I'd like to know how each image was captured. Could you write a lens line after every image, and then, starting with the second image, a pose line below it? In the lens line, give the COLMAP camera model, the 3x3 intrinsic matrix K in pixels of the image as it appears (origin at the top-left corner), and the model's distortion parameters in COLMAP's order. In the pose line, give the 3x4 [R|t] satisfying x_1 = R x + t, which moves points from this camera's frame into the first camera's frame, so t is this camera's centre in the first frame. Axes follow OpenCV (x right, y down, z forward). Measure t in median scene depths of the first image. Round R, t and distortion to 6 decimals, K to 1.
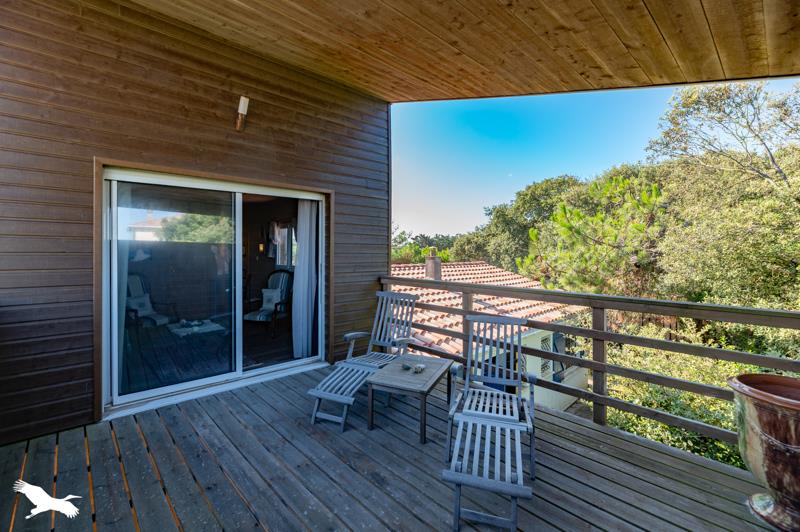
lens RADIAL K [[355.1, 0, 399.5], [0, 355.1, 245.0], [0, 0, 1]] dist [-0.000560, -0.000078]
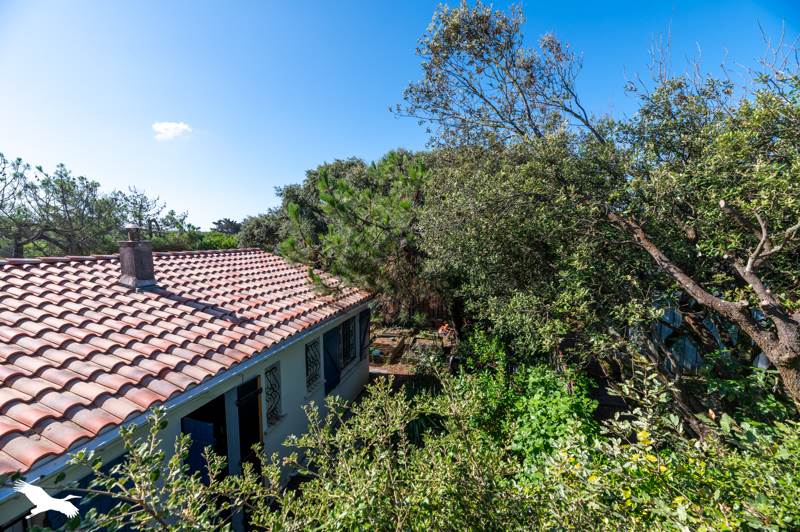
lens RADIAL K [[355.1, 0, 399.5], [0, 355.1, 245.0], [0, 0, 1]] dist [-0.000560, -0.000078]
pose [[0.862436, -0.012880, 0.506002, 0.130639], [-0.008173, 0.999192, 0.039364, 0.006539], [-0.506100, -0.038084, 0.861634, 0.150462]]
